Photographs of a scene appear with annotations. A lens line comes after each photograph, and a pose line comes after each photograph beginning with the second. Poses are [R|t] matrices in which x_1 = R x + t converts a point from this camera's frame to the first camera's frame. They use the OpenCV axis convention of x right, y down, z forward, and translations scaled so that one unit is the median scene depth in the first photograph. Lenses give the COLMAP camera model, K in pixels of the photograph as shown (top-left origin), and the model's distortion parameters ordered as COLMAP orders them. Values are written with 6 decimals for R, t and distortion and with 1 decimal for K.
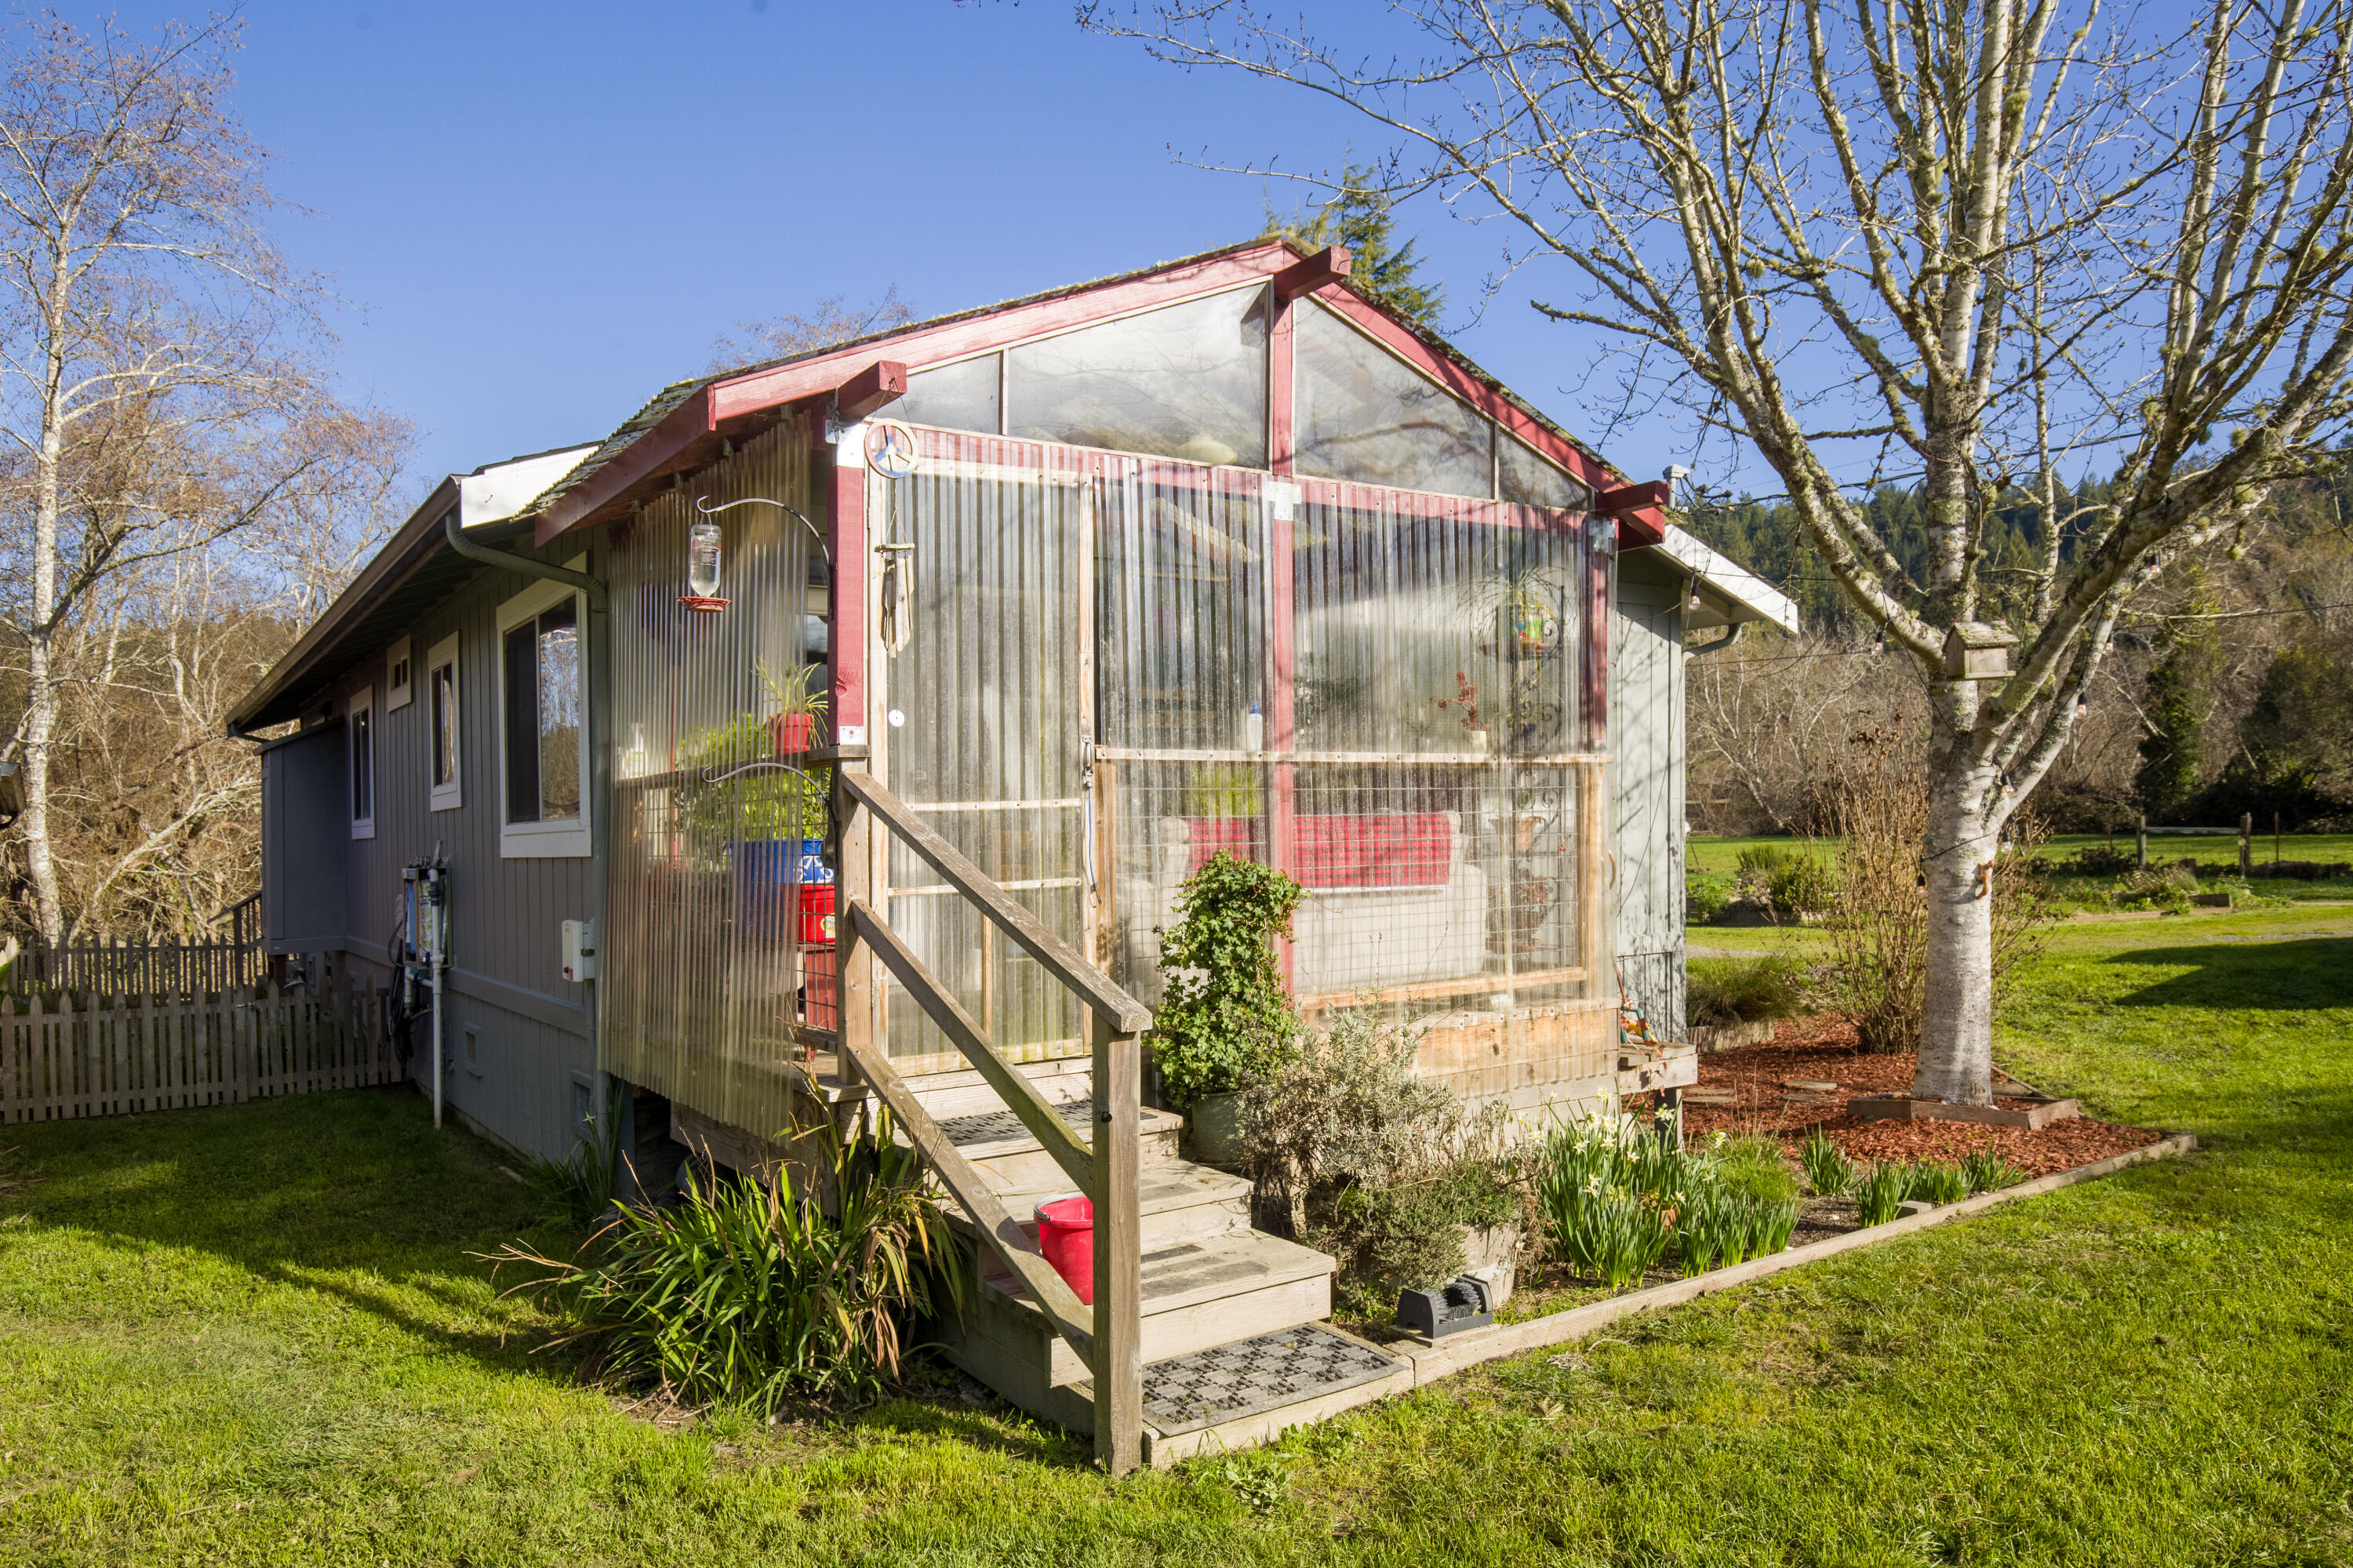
lens RADIAL K [[1603.9, 0, 1176.5], [0, 1603.9, 784.0], [0, 0, 1]] dist [0.008020, 0.001367]
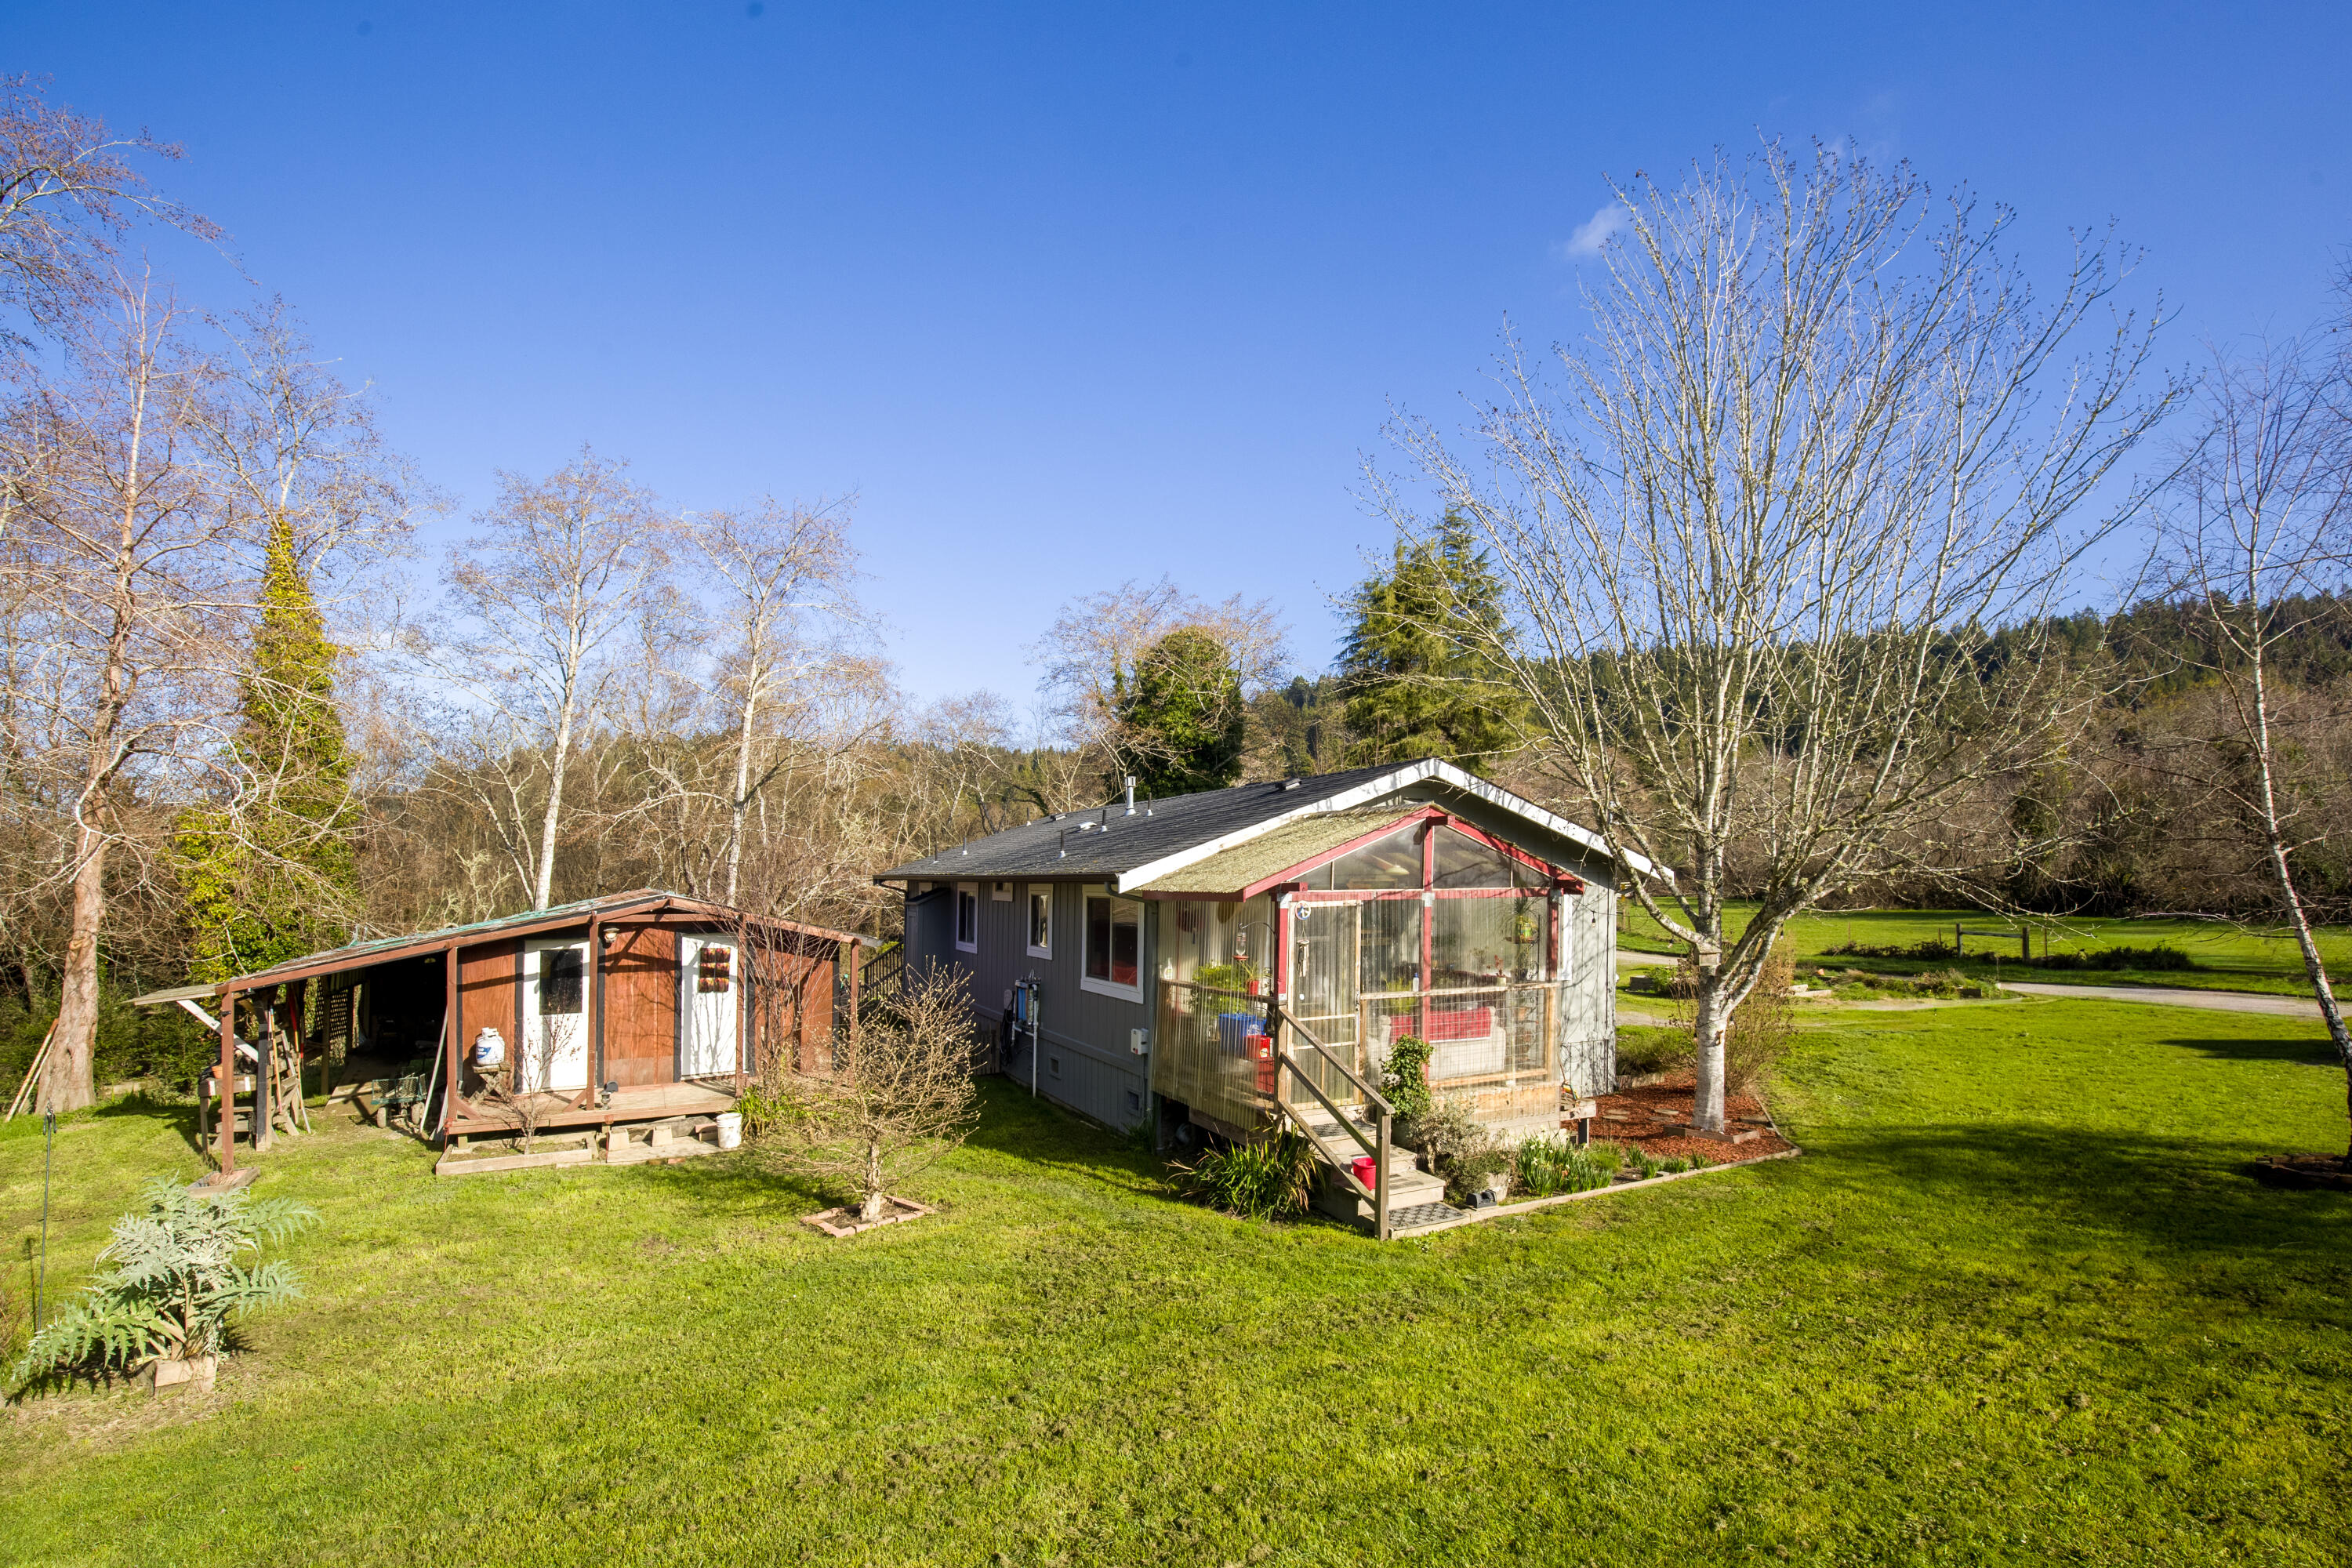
lens RADIAL K [[1089.1, 0, 1166.5], [0, 1089.1, 828.8], [0, 0, 1]] dist [-0.015239, 0.000443]
pose [[0.989818, 0.014881, -0.141557, -0.129307], [-0.016771, 0.999785, -0.012168, -0.307733], [0.141346, 0.014418, 0.989855, -1.020113]]
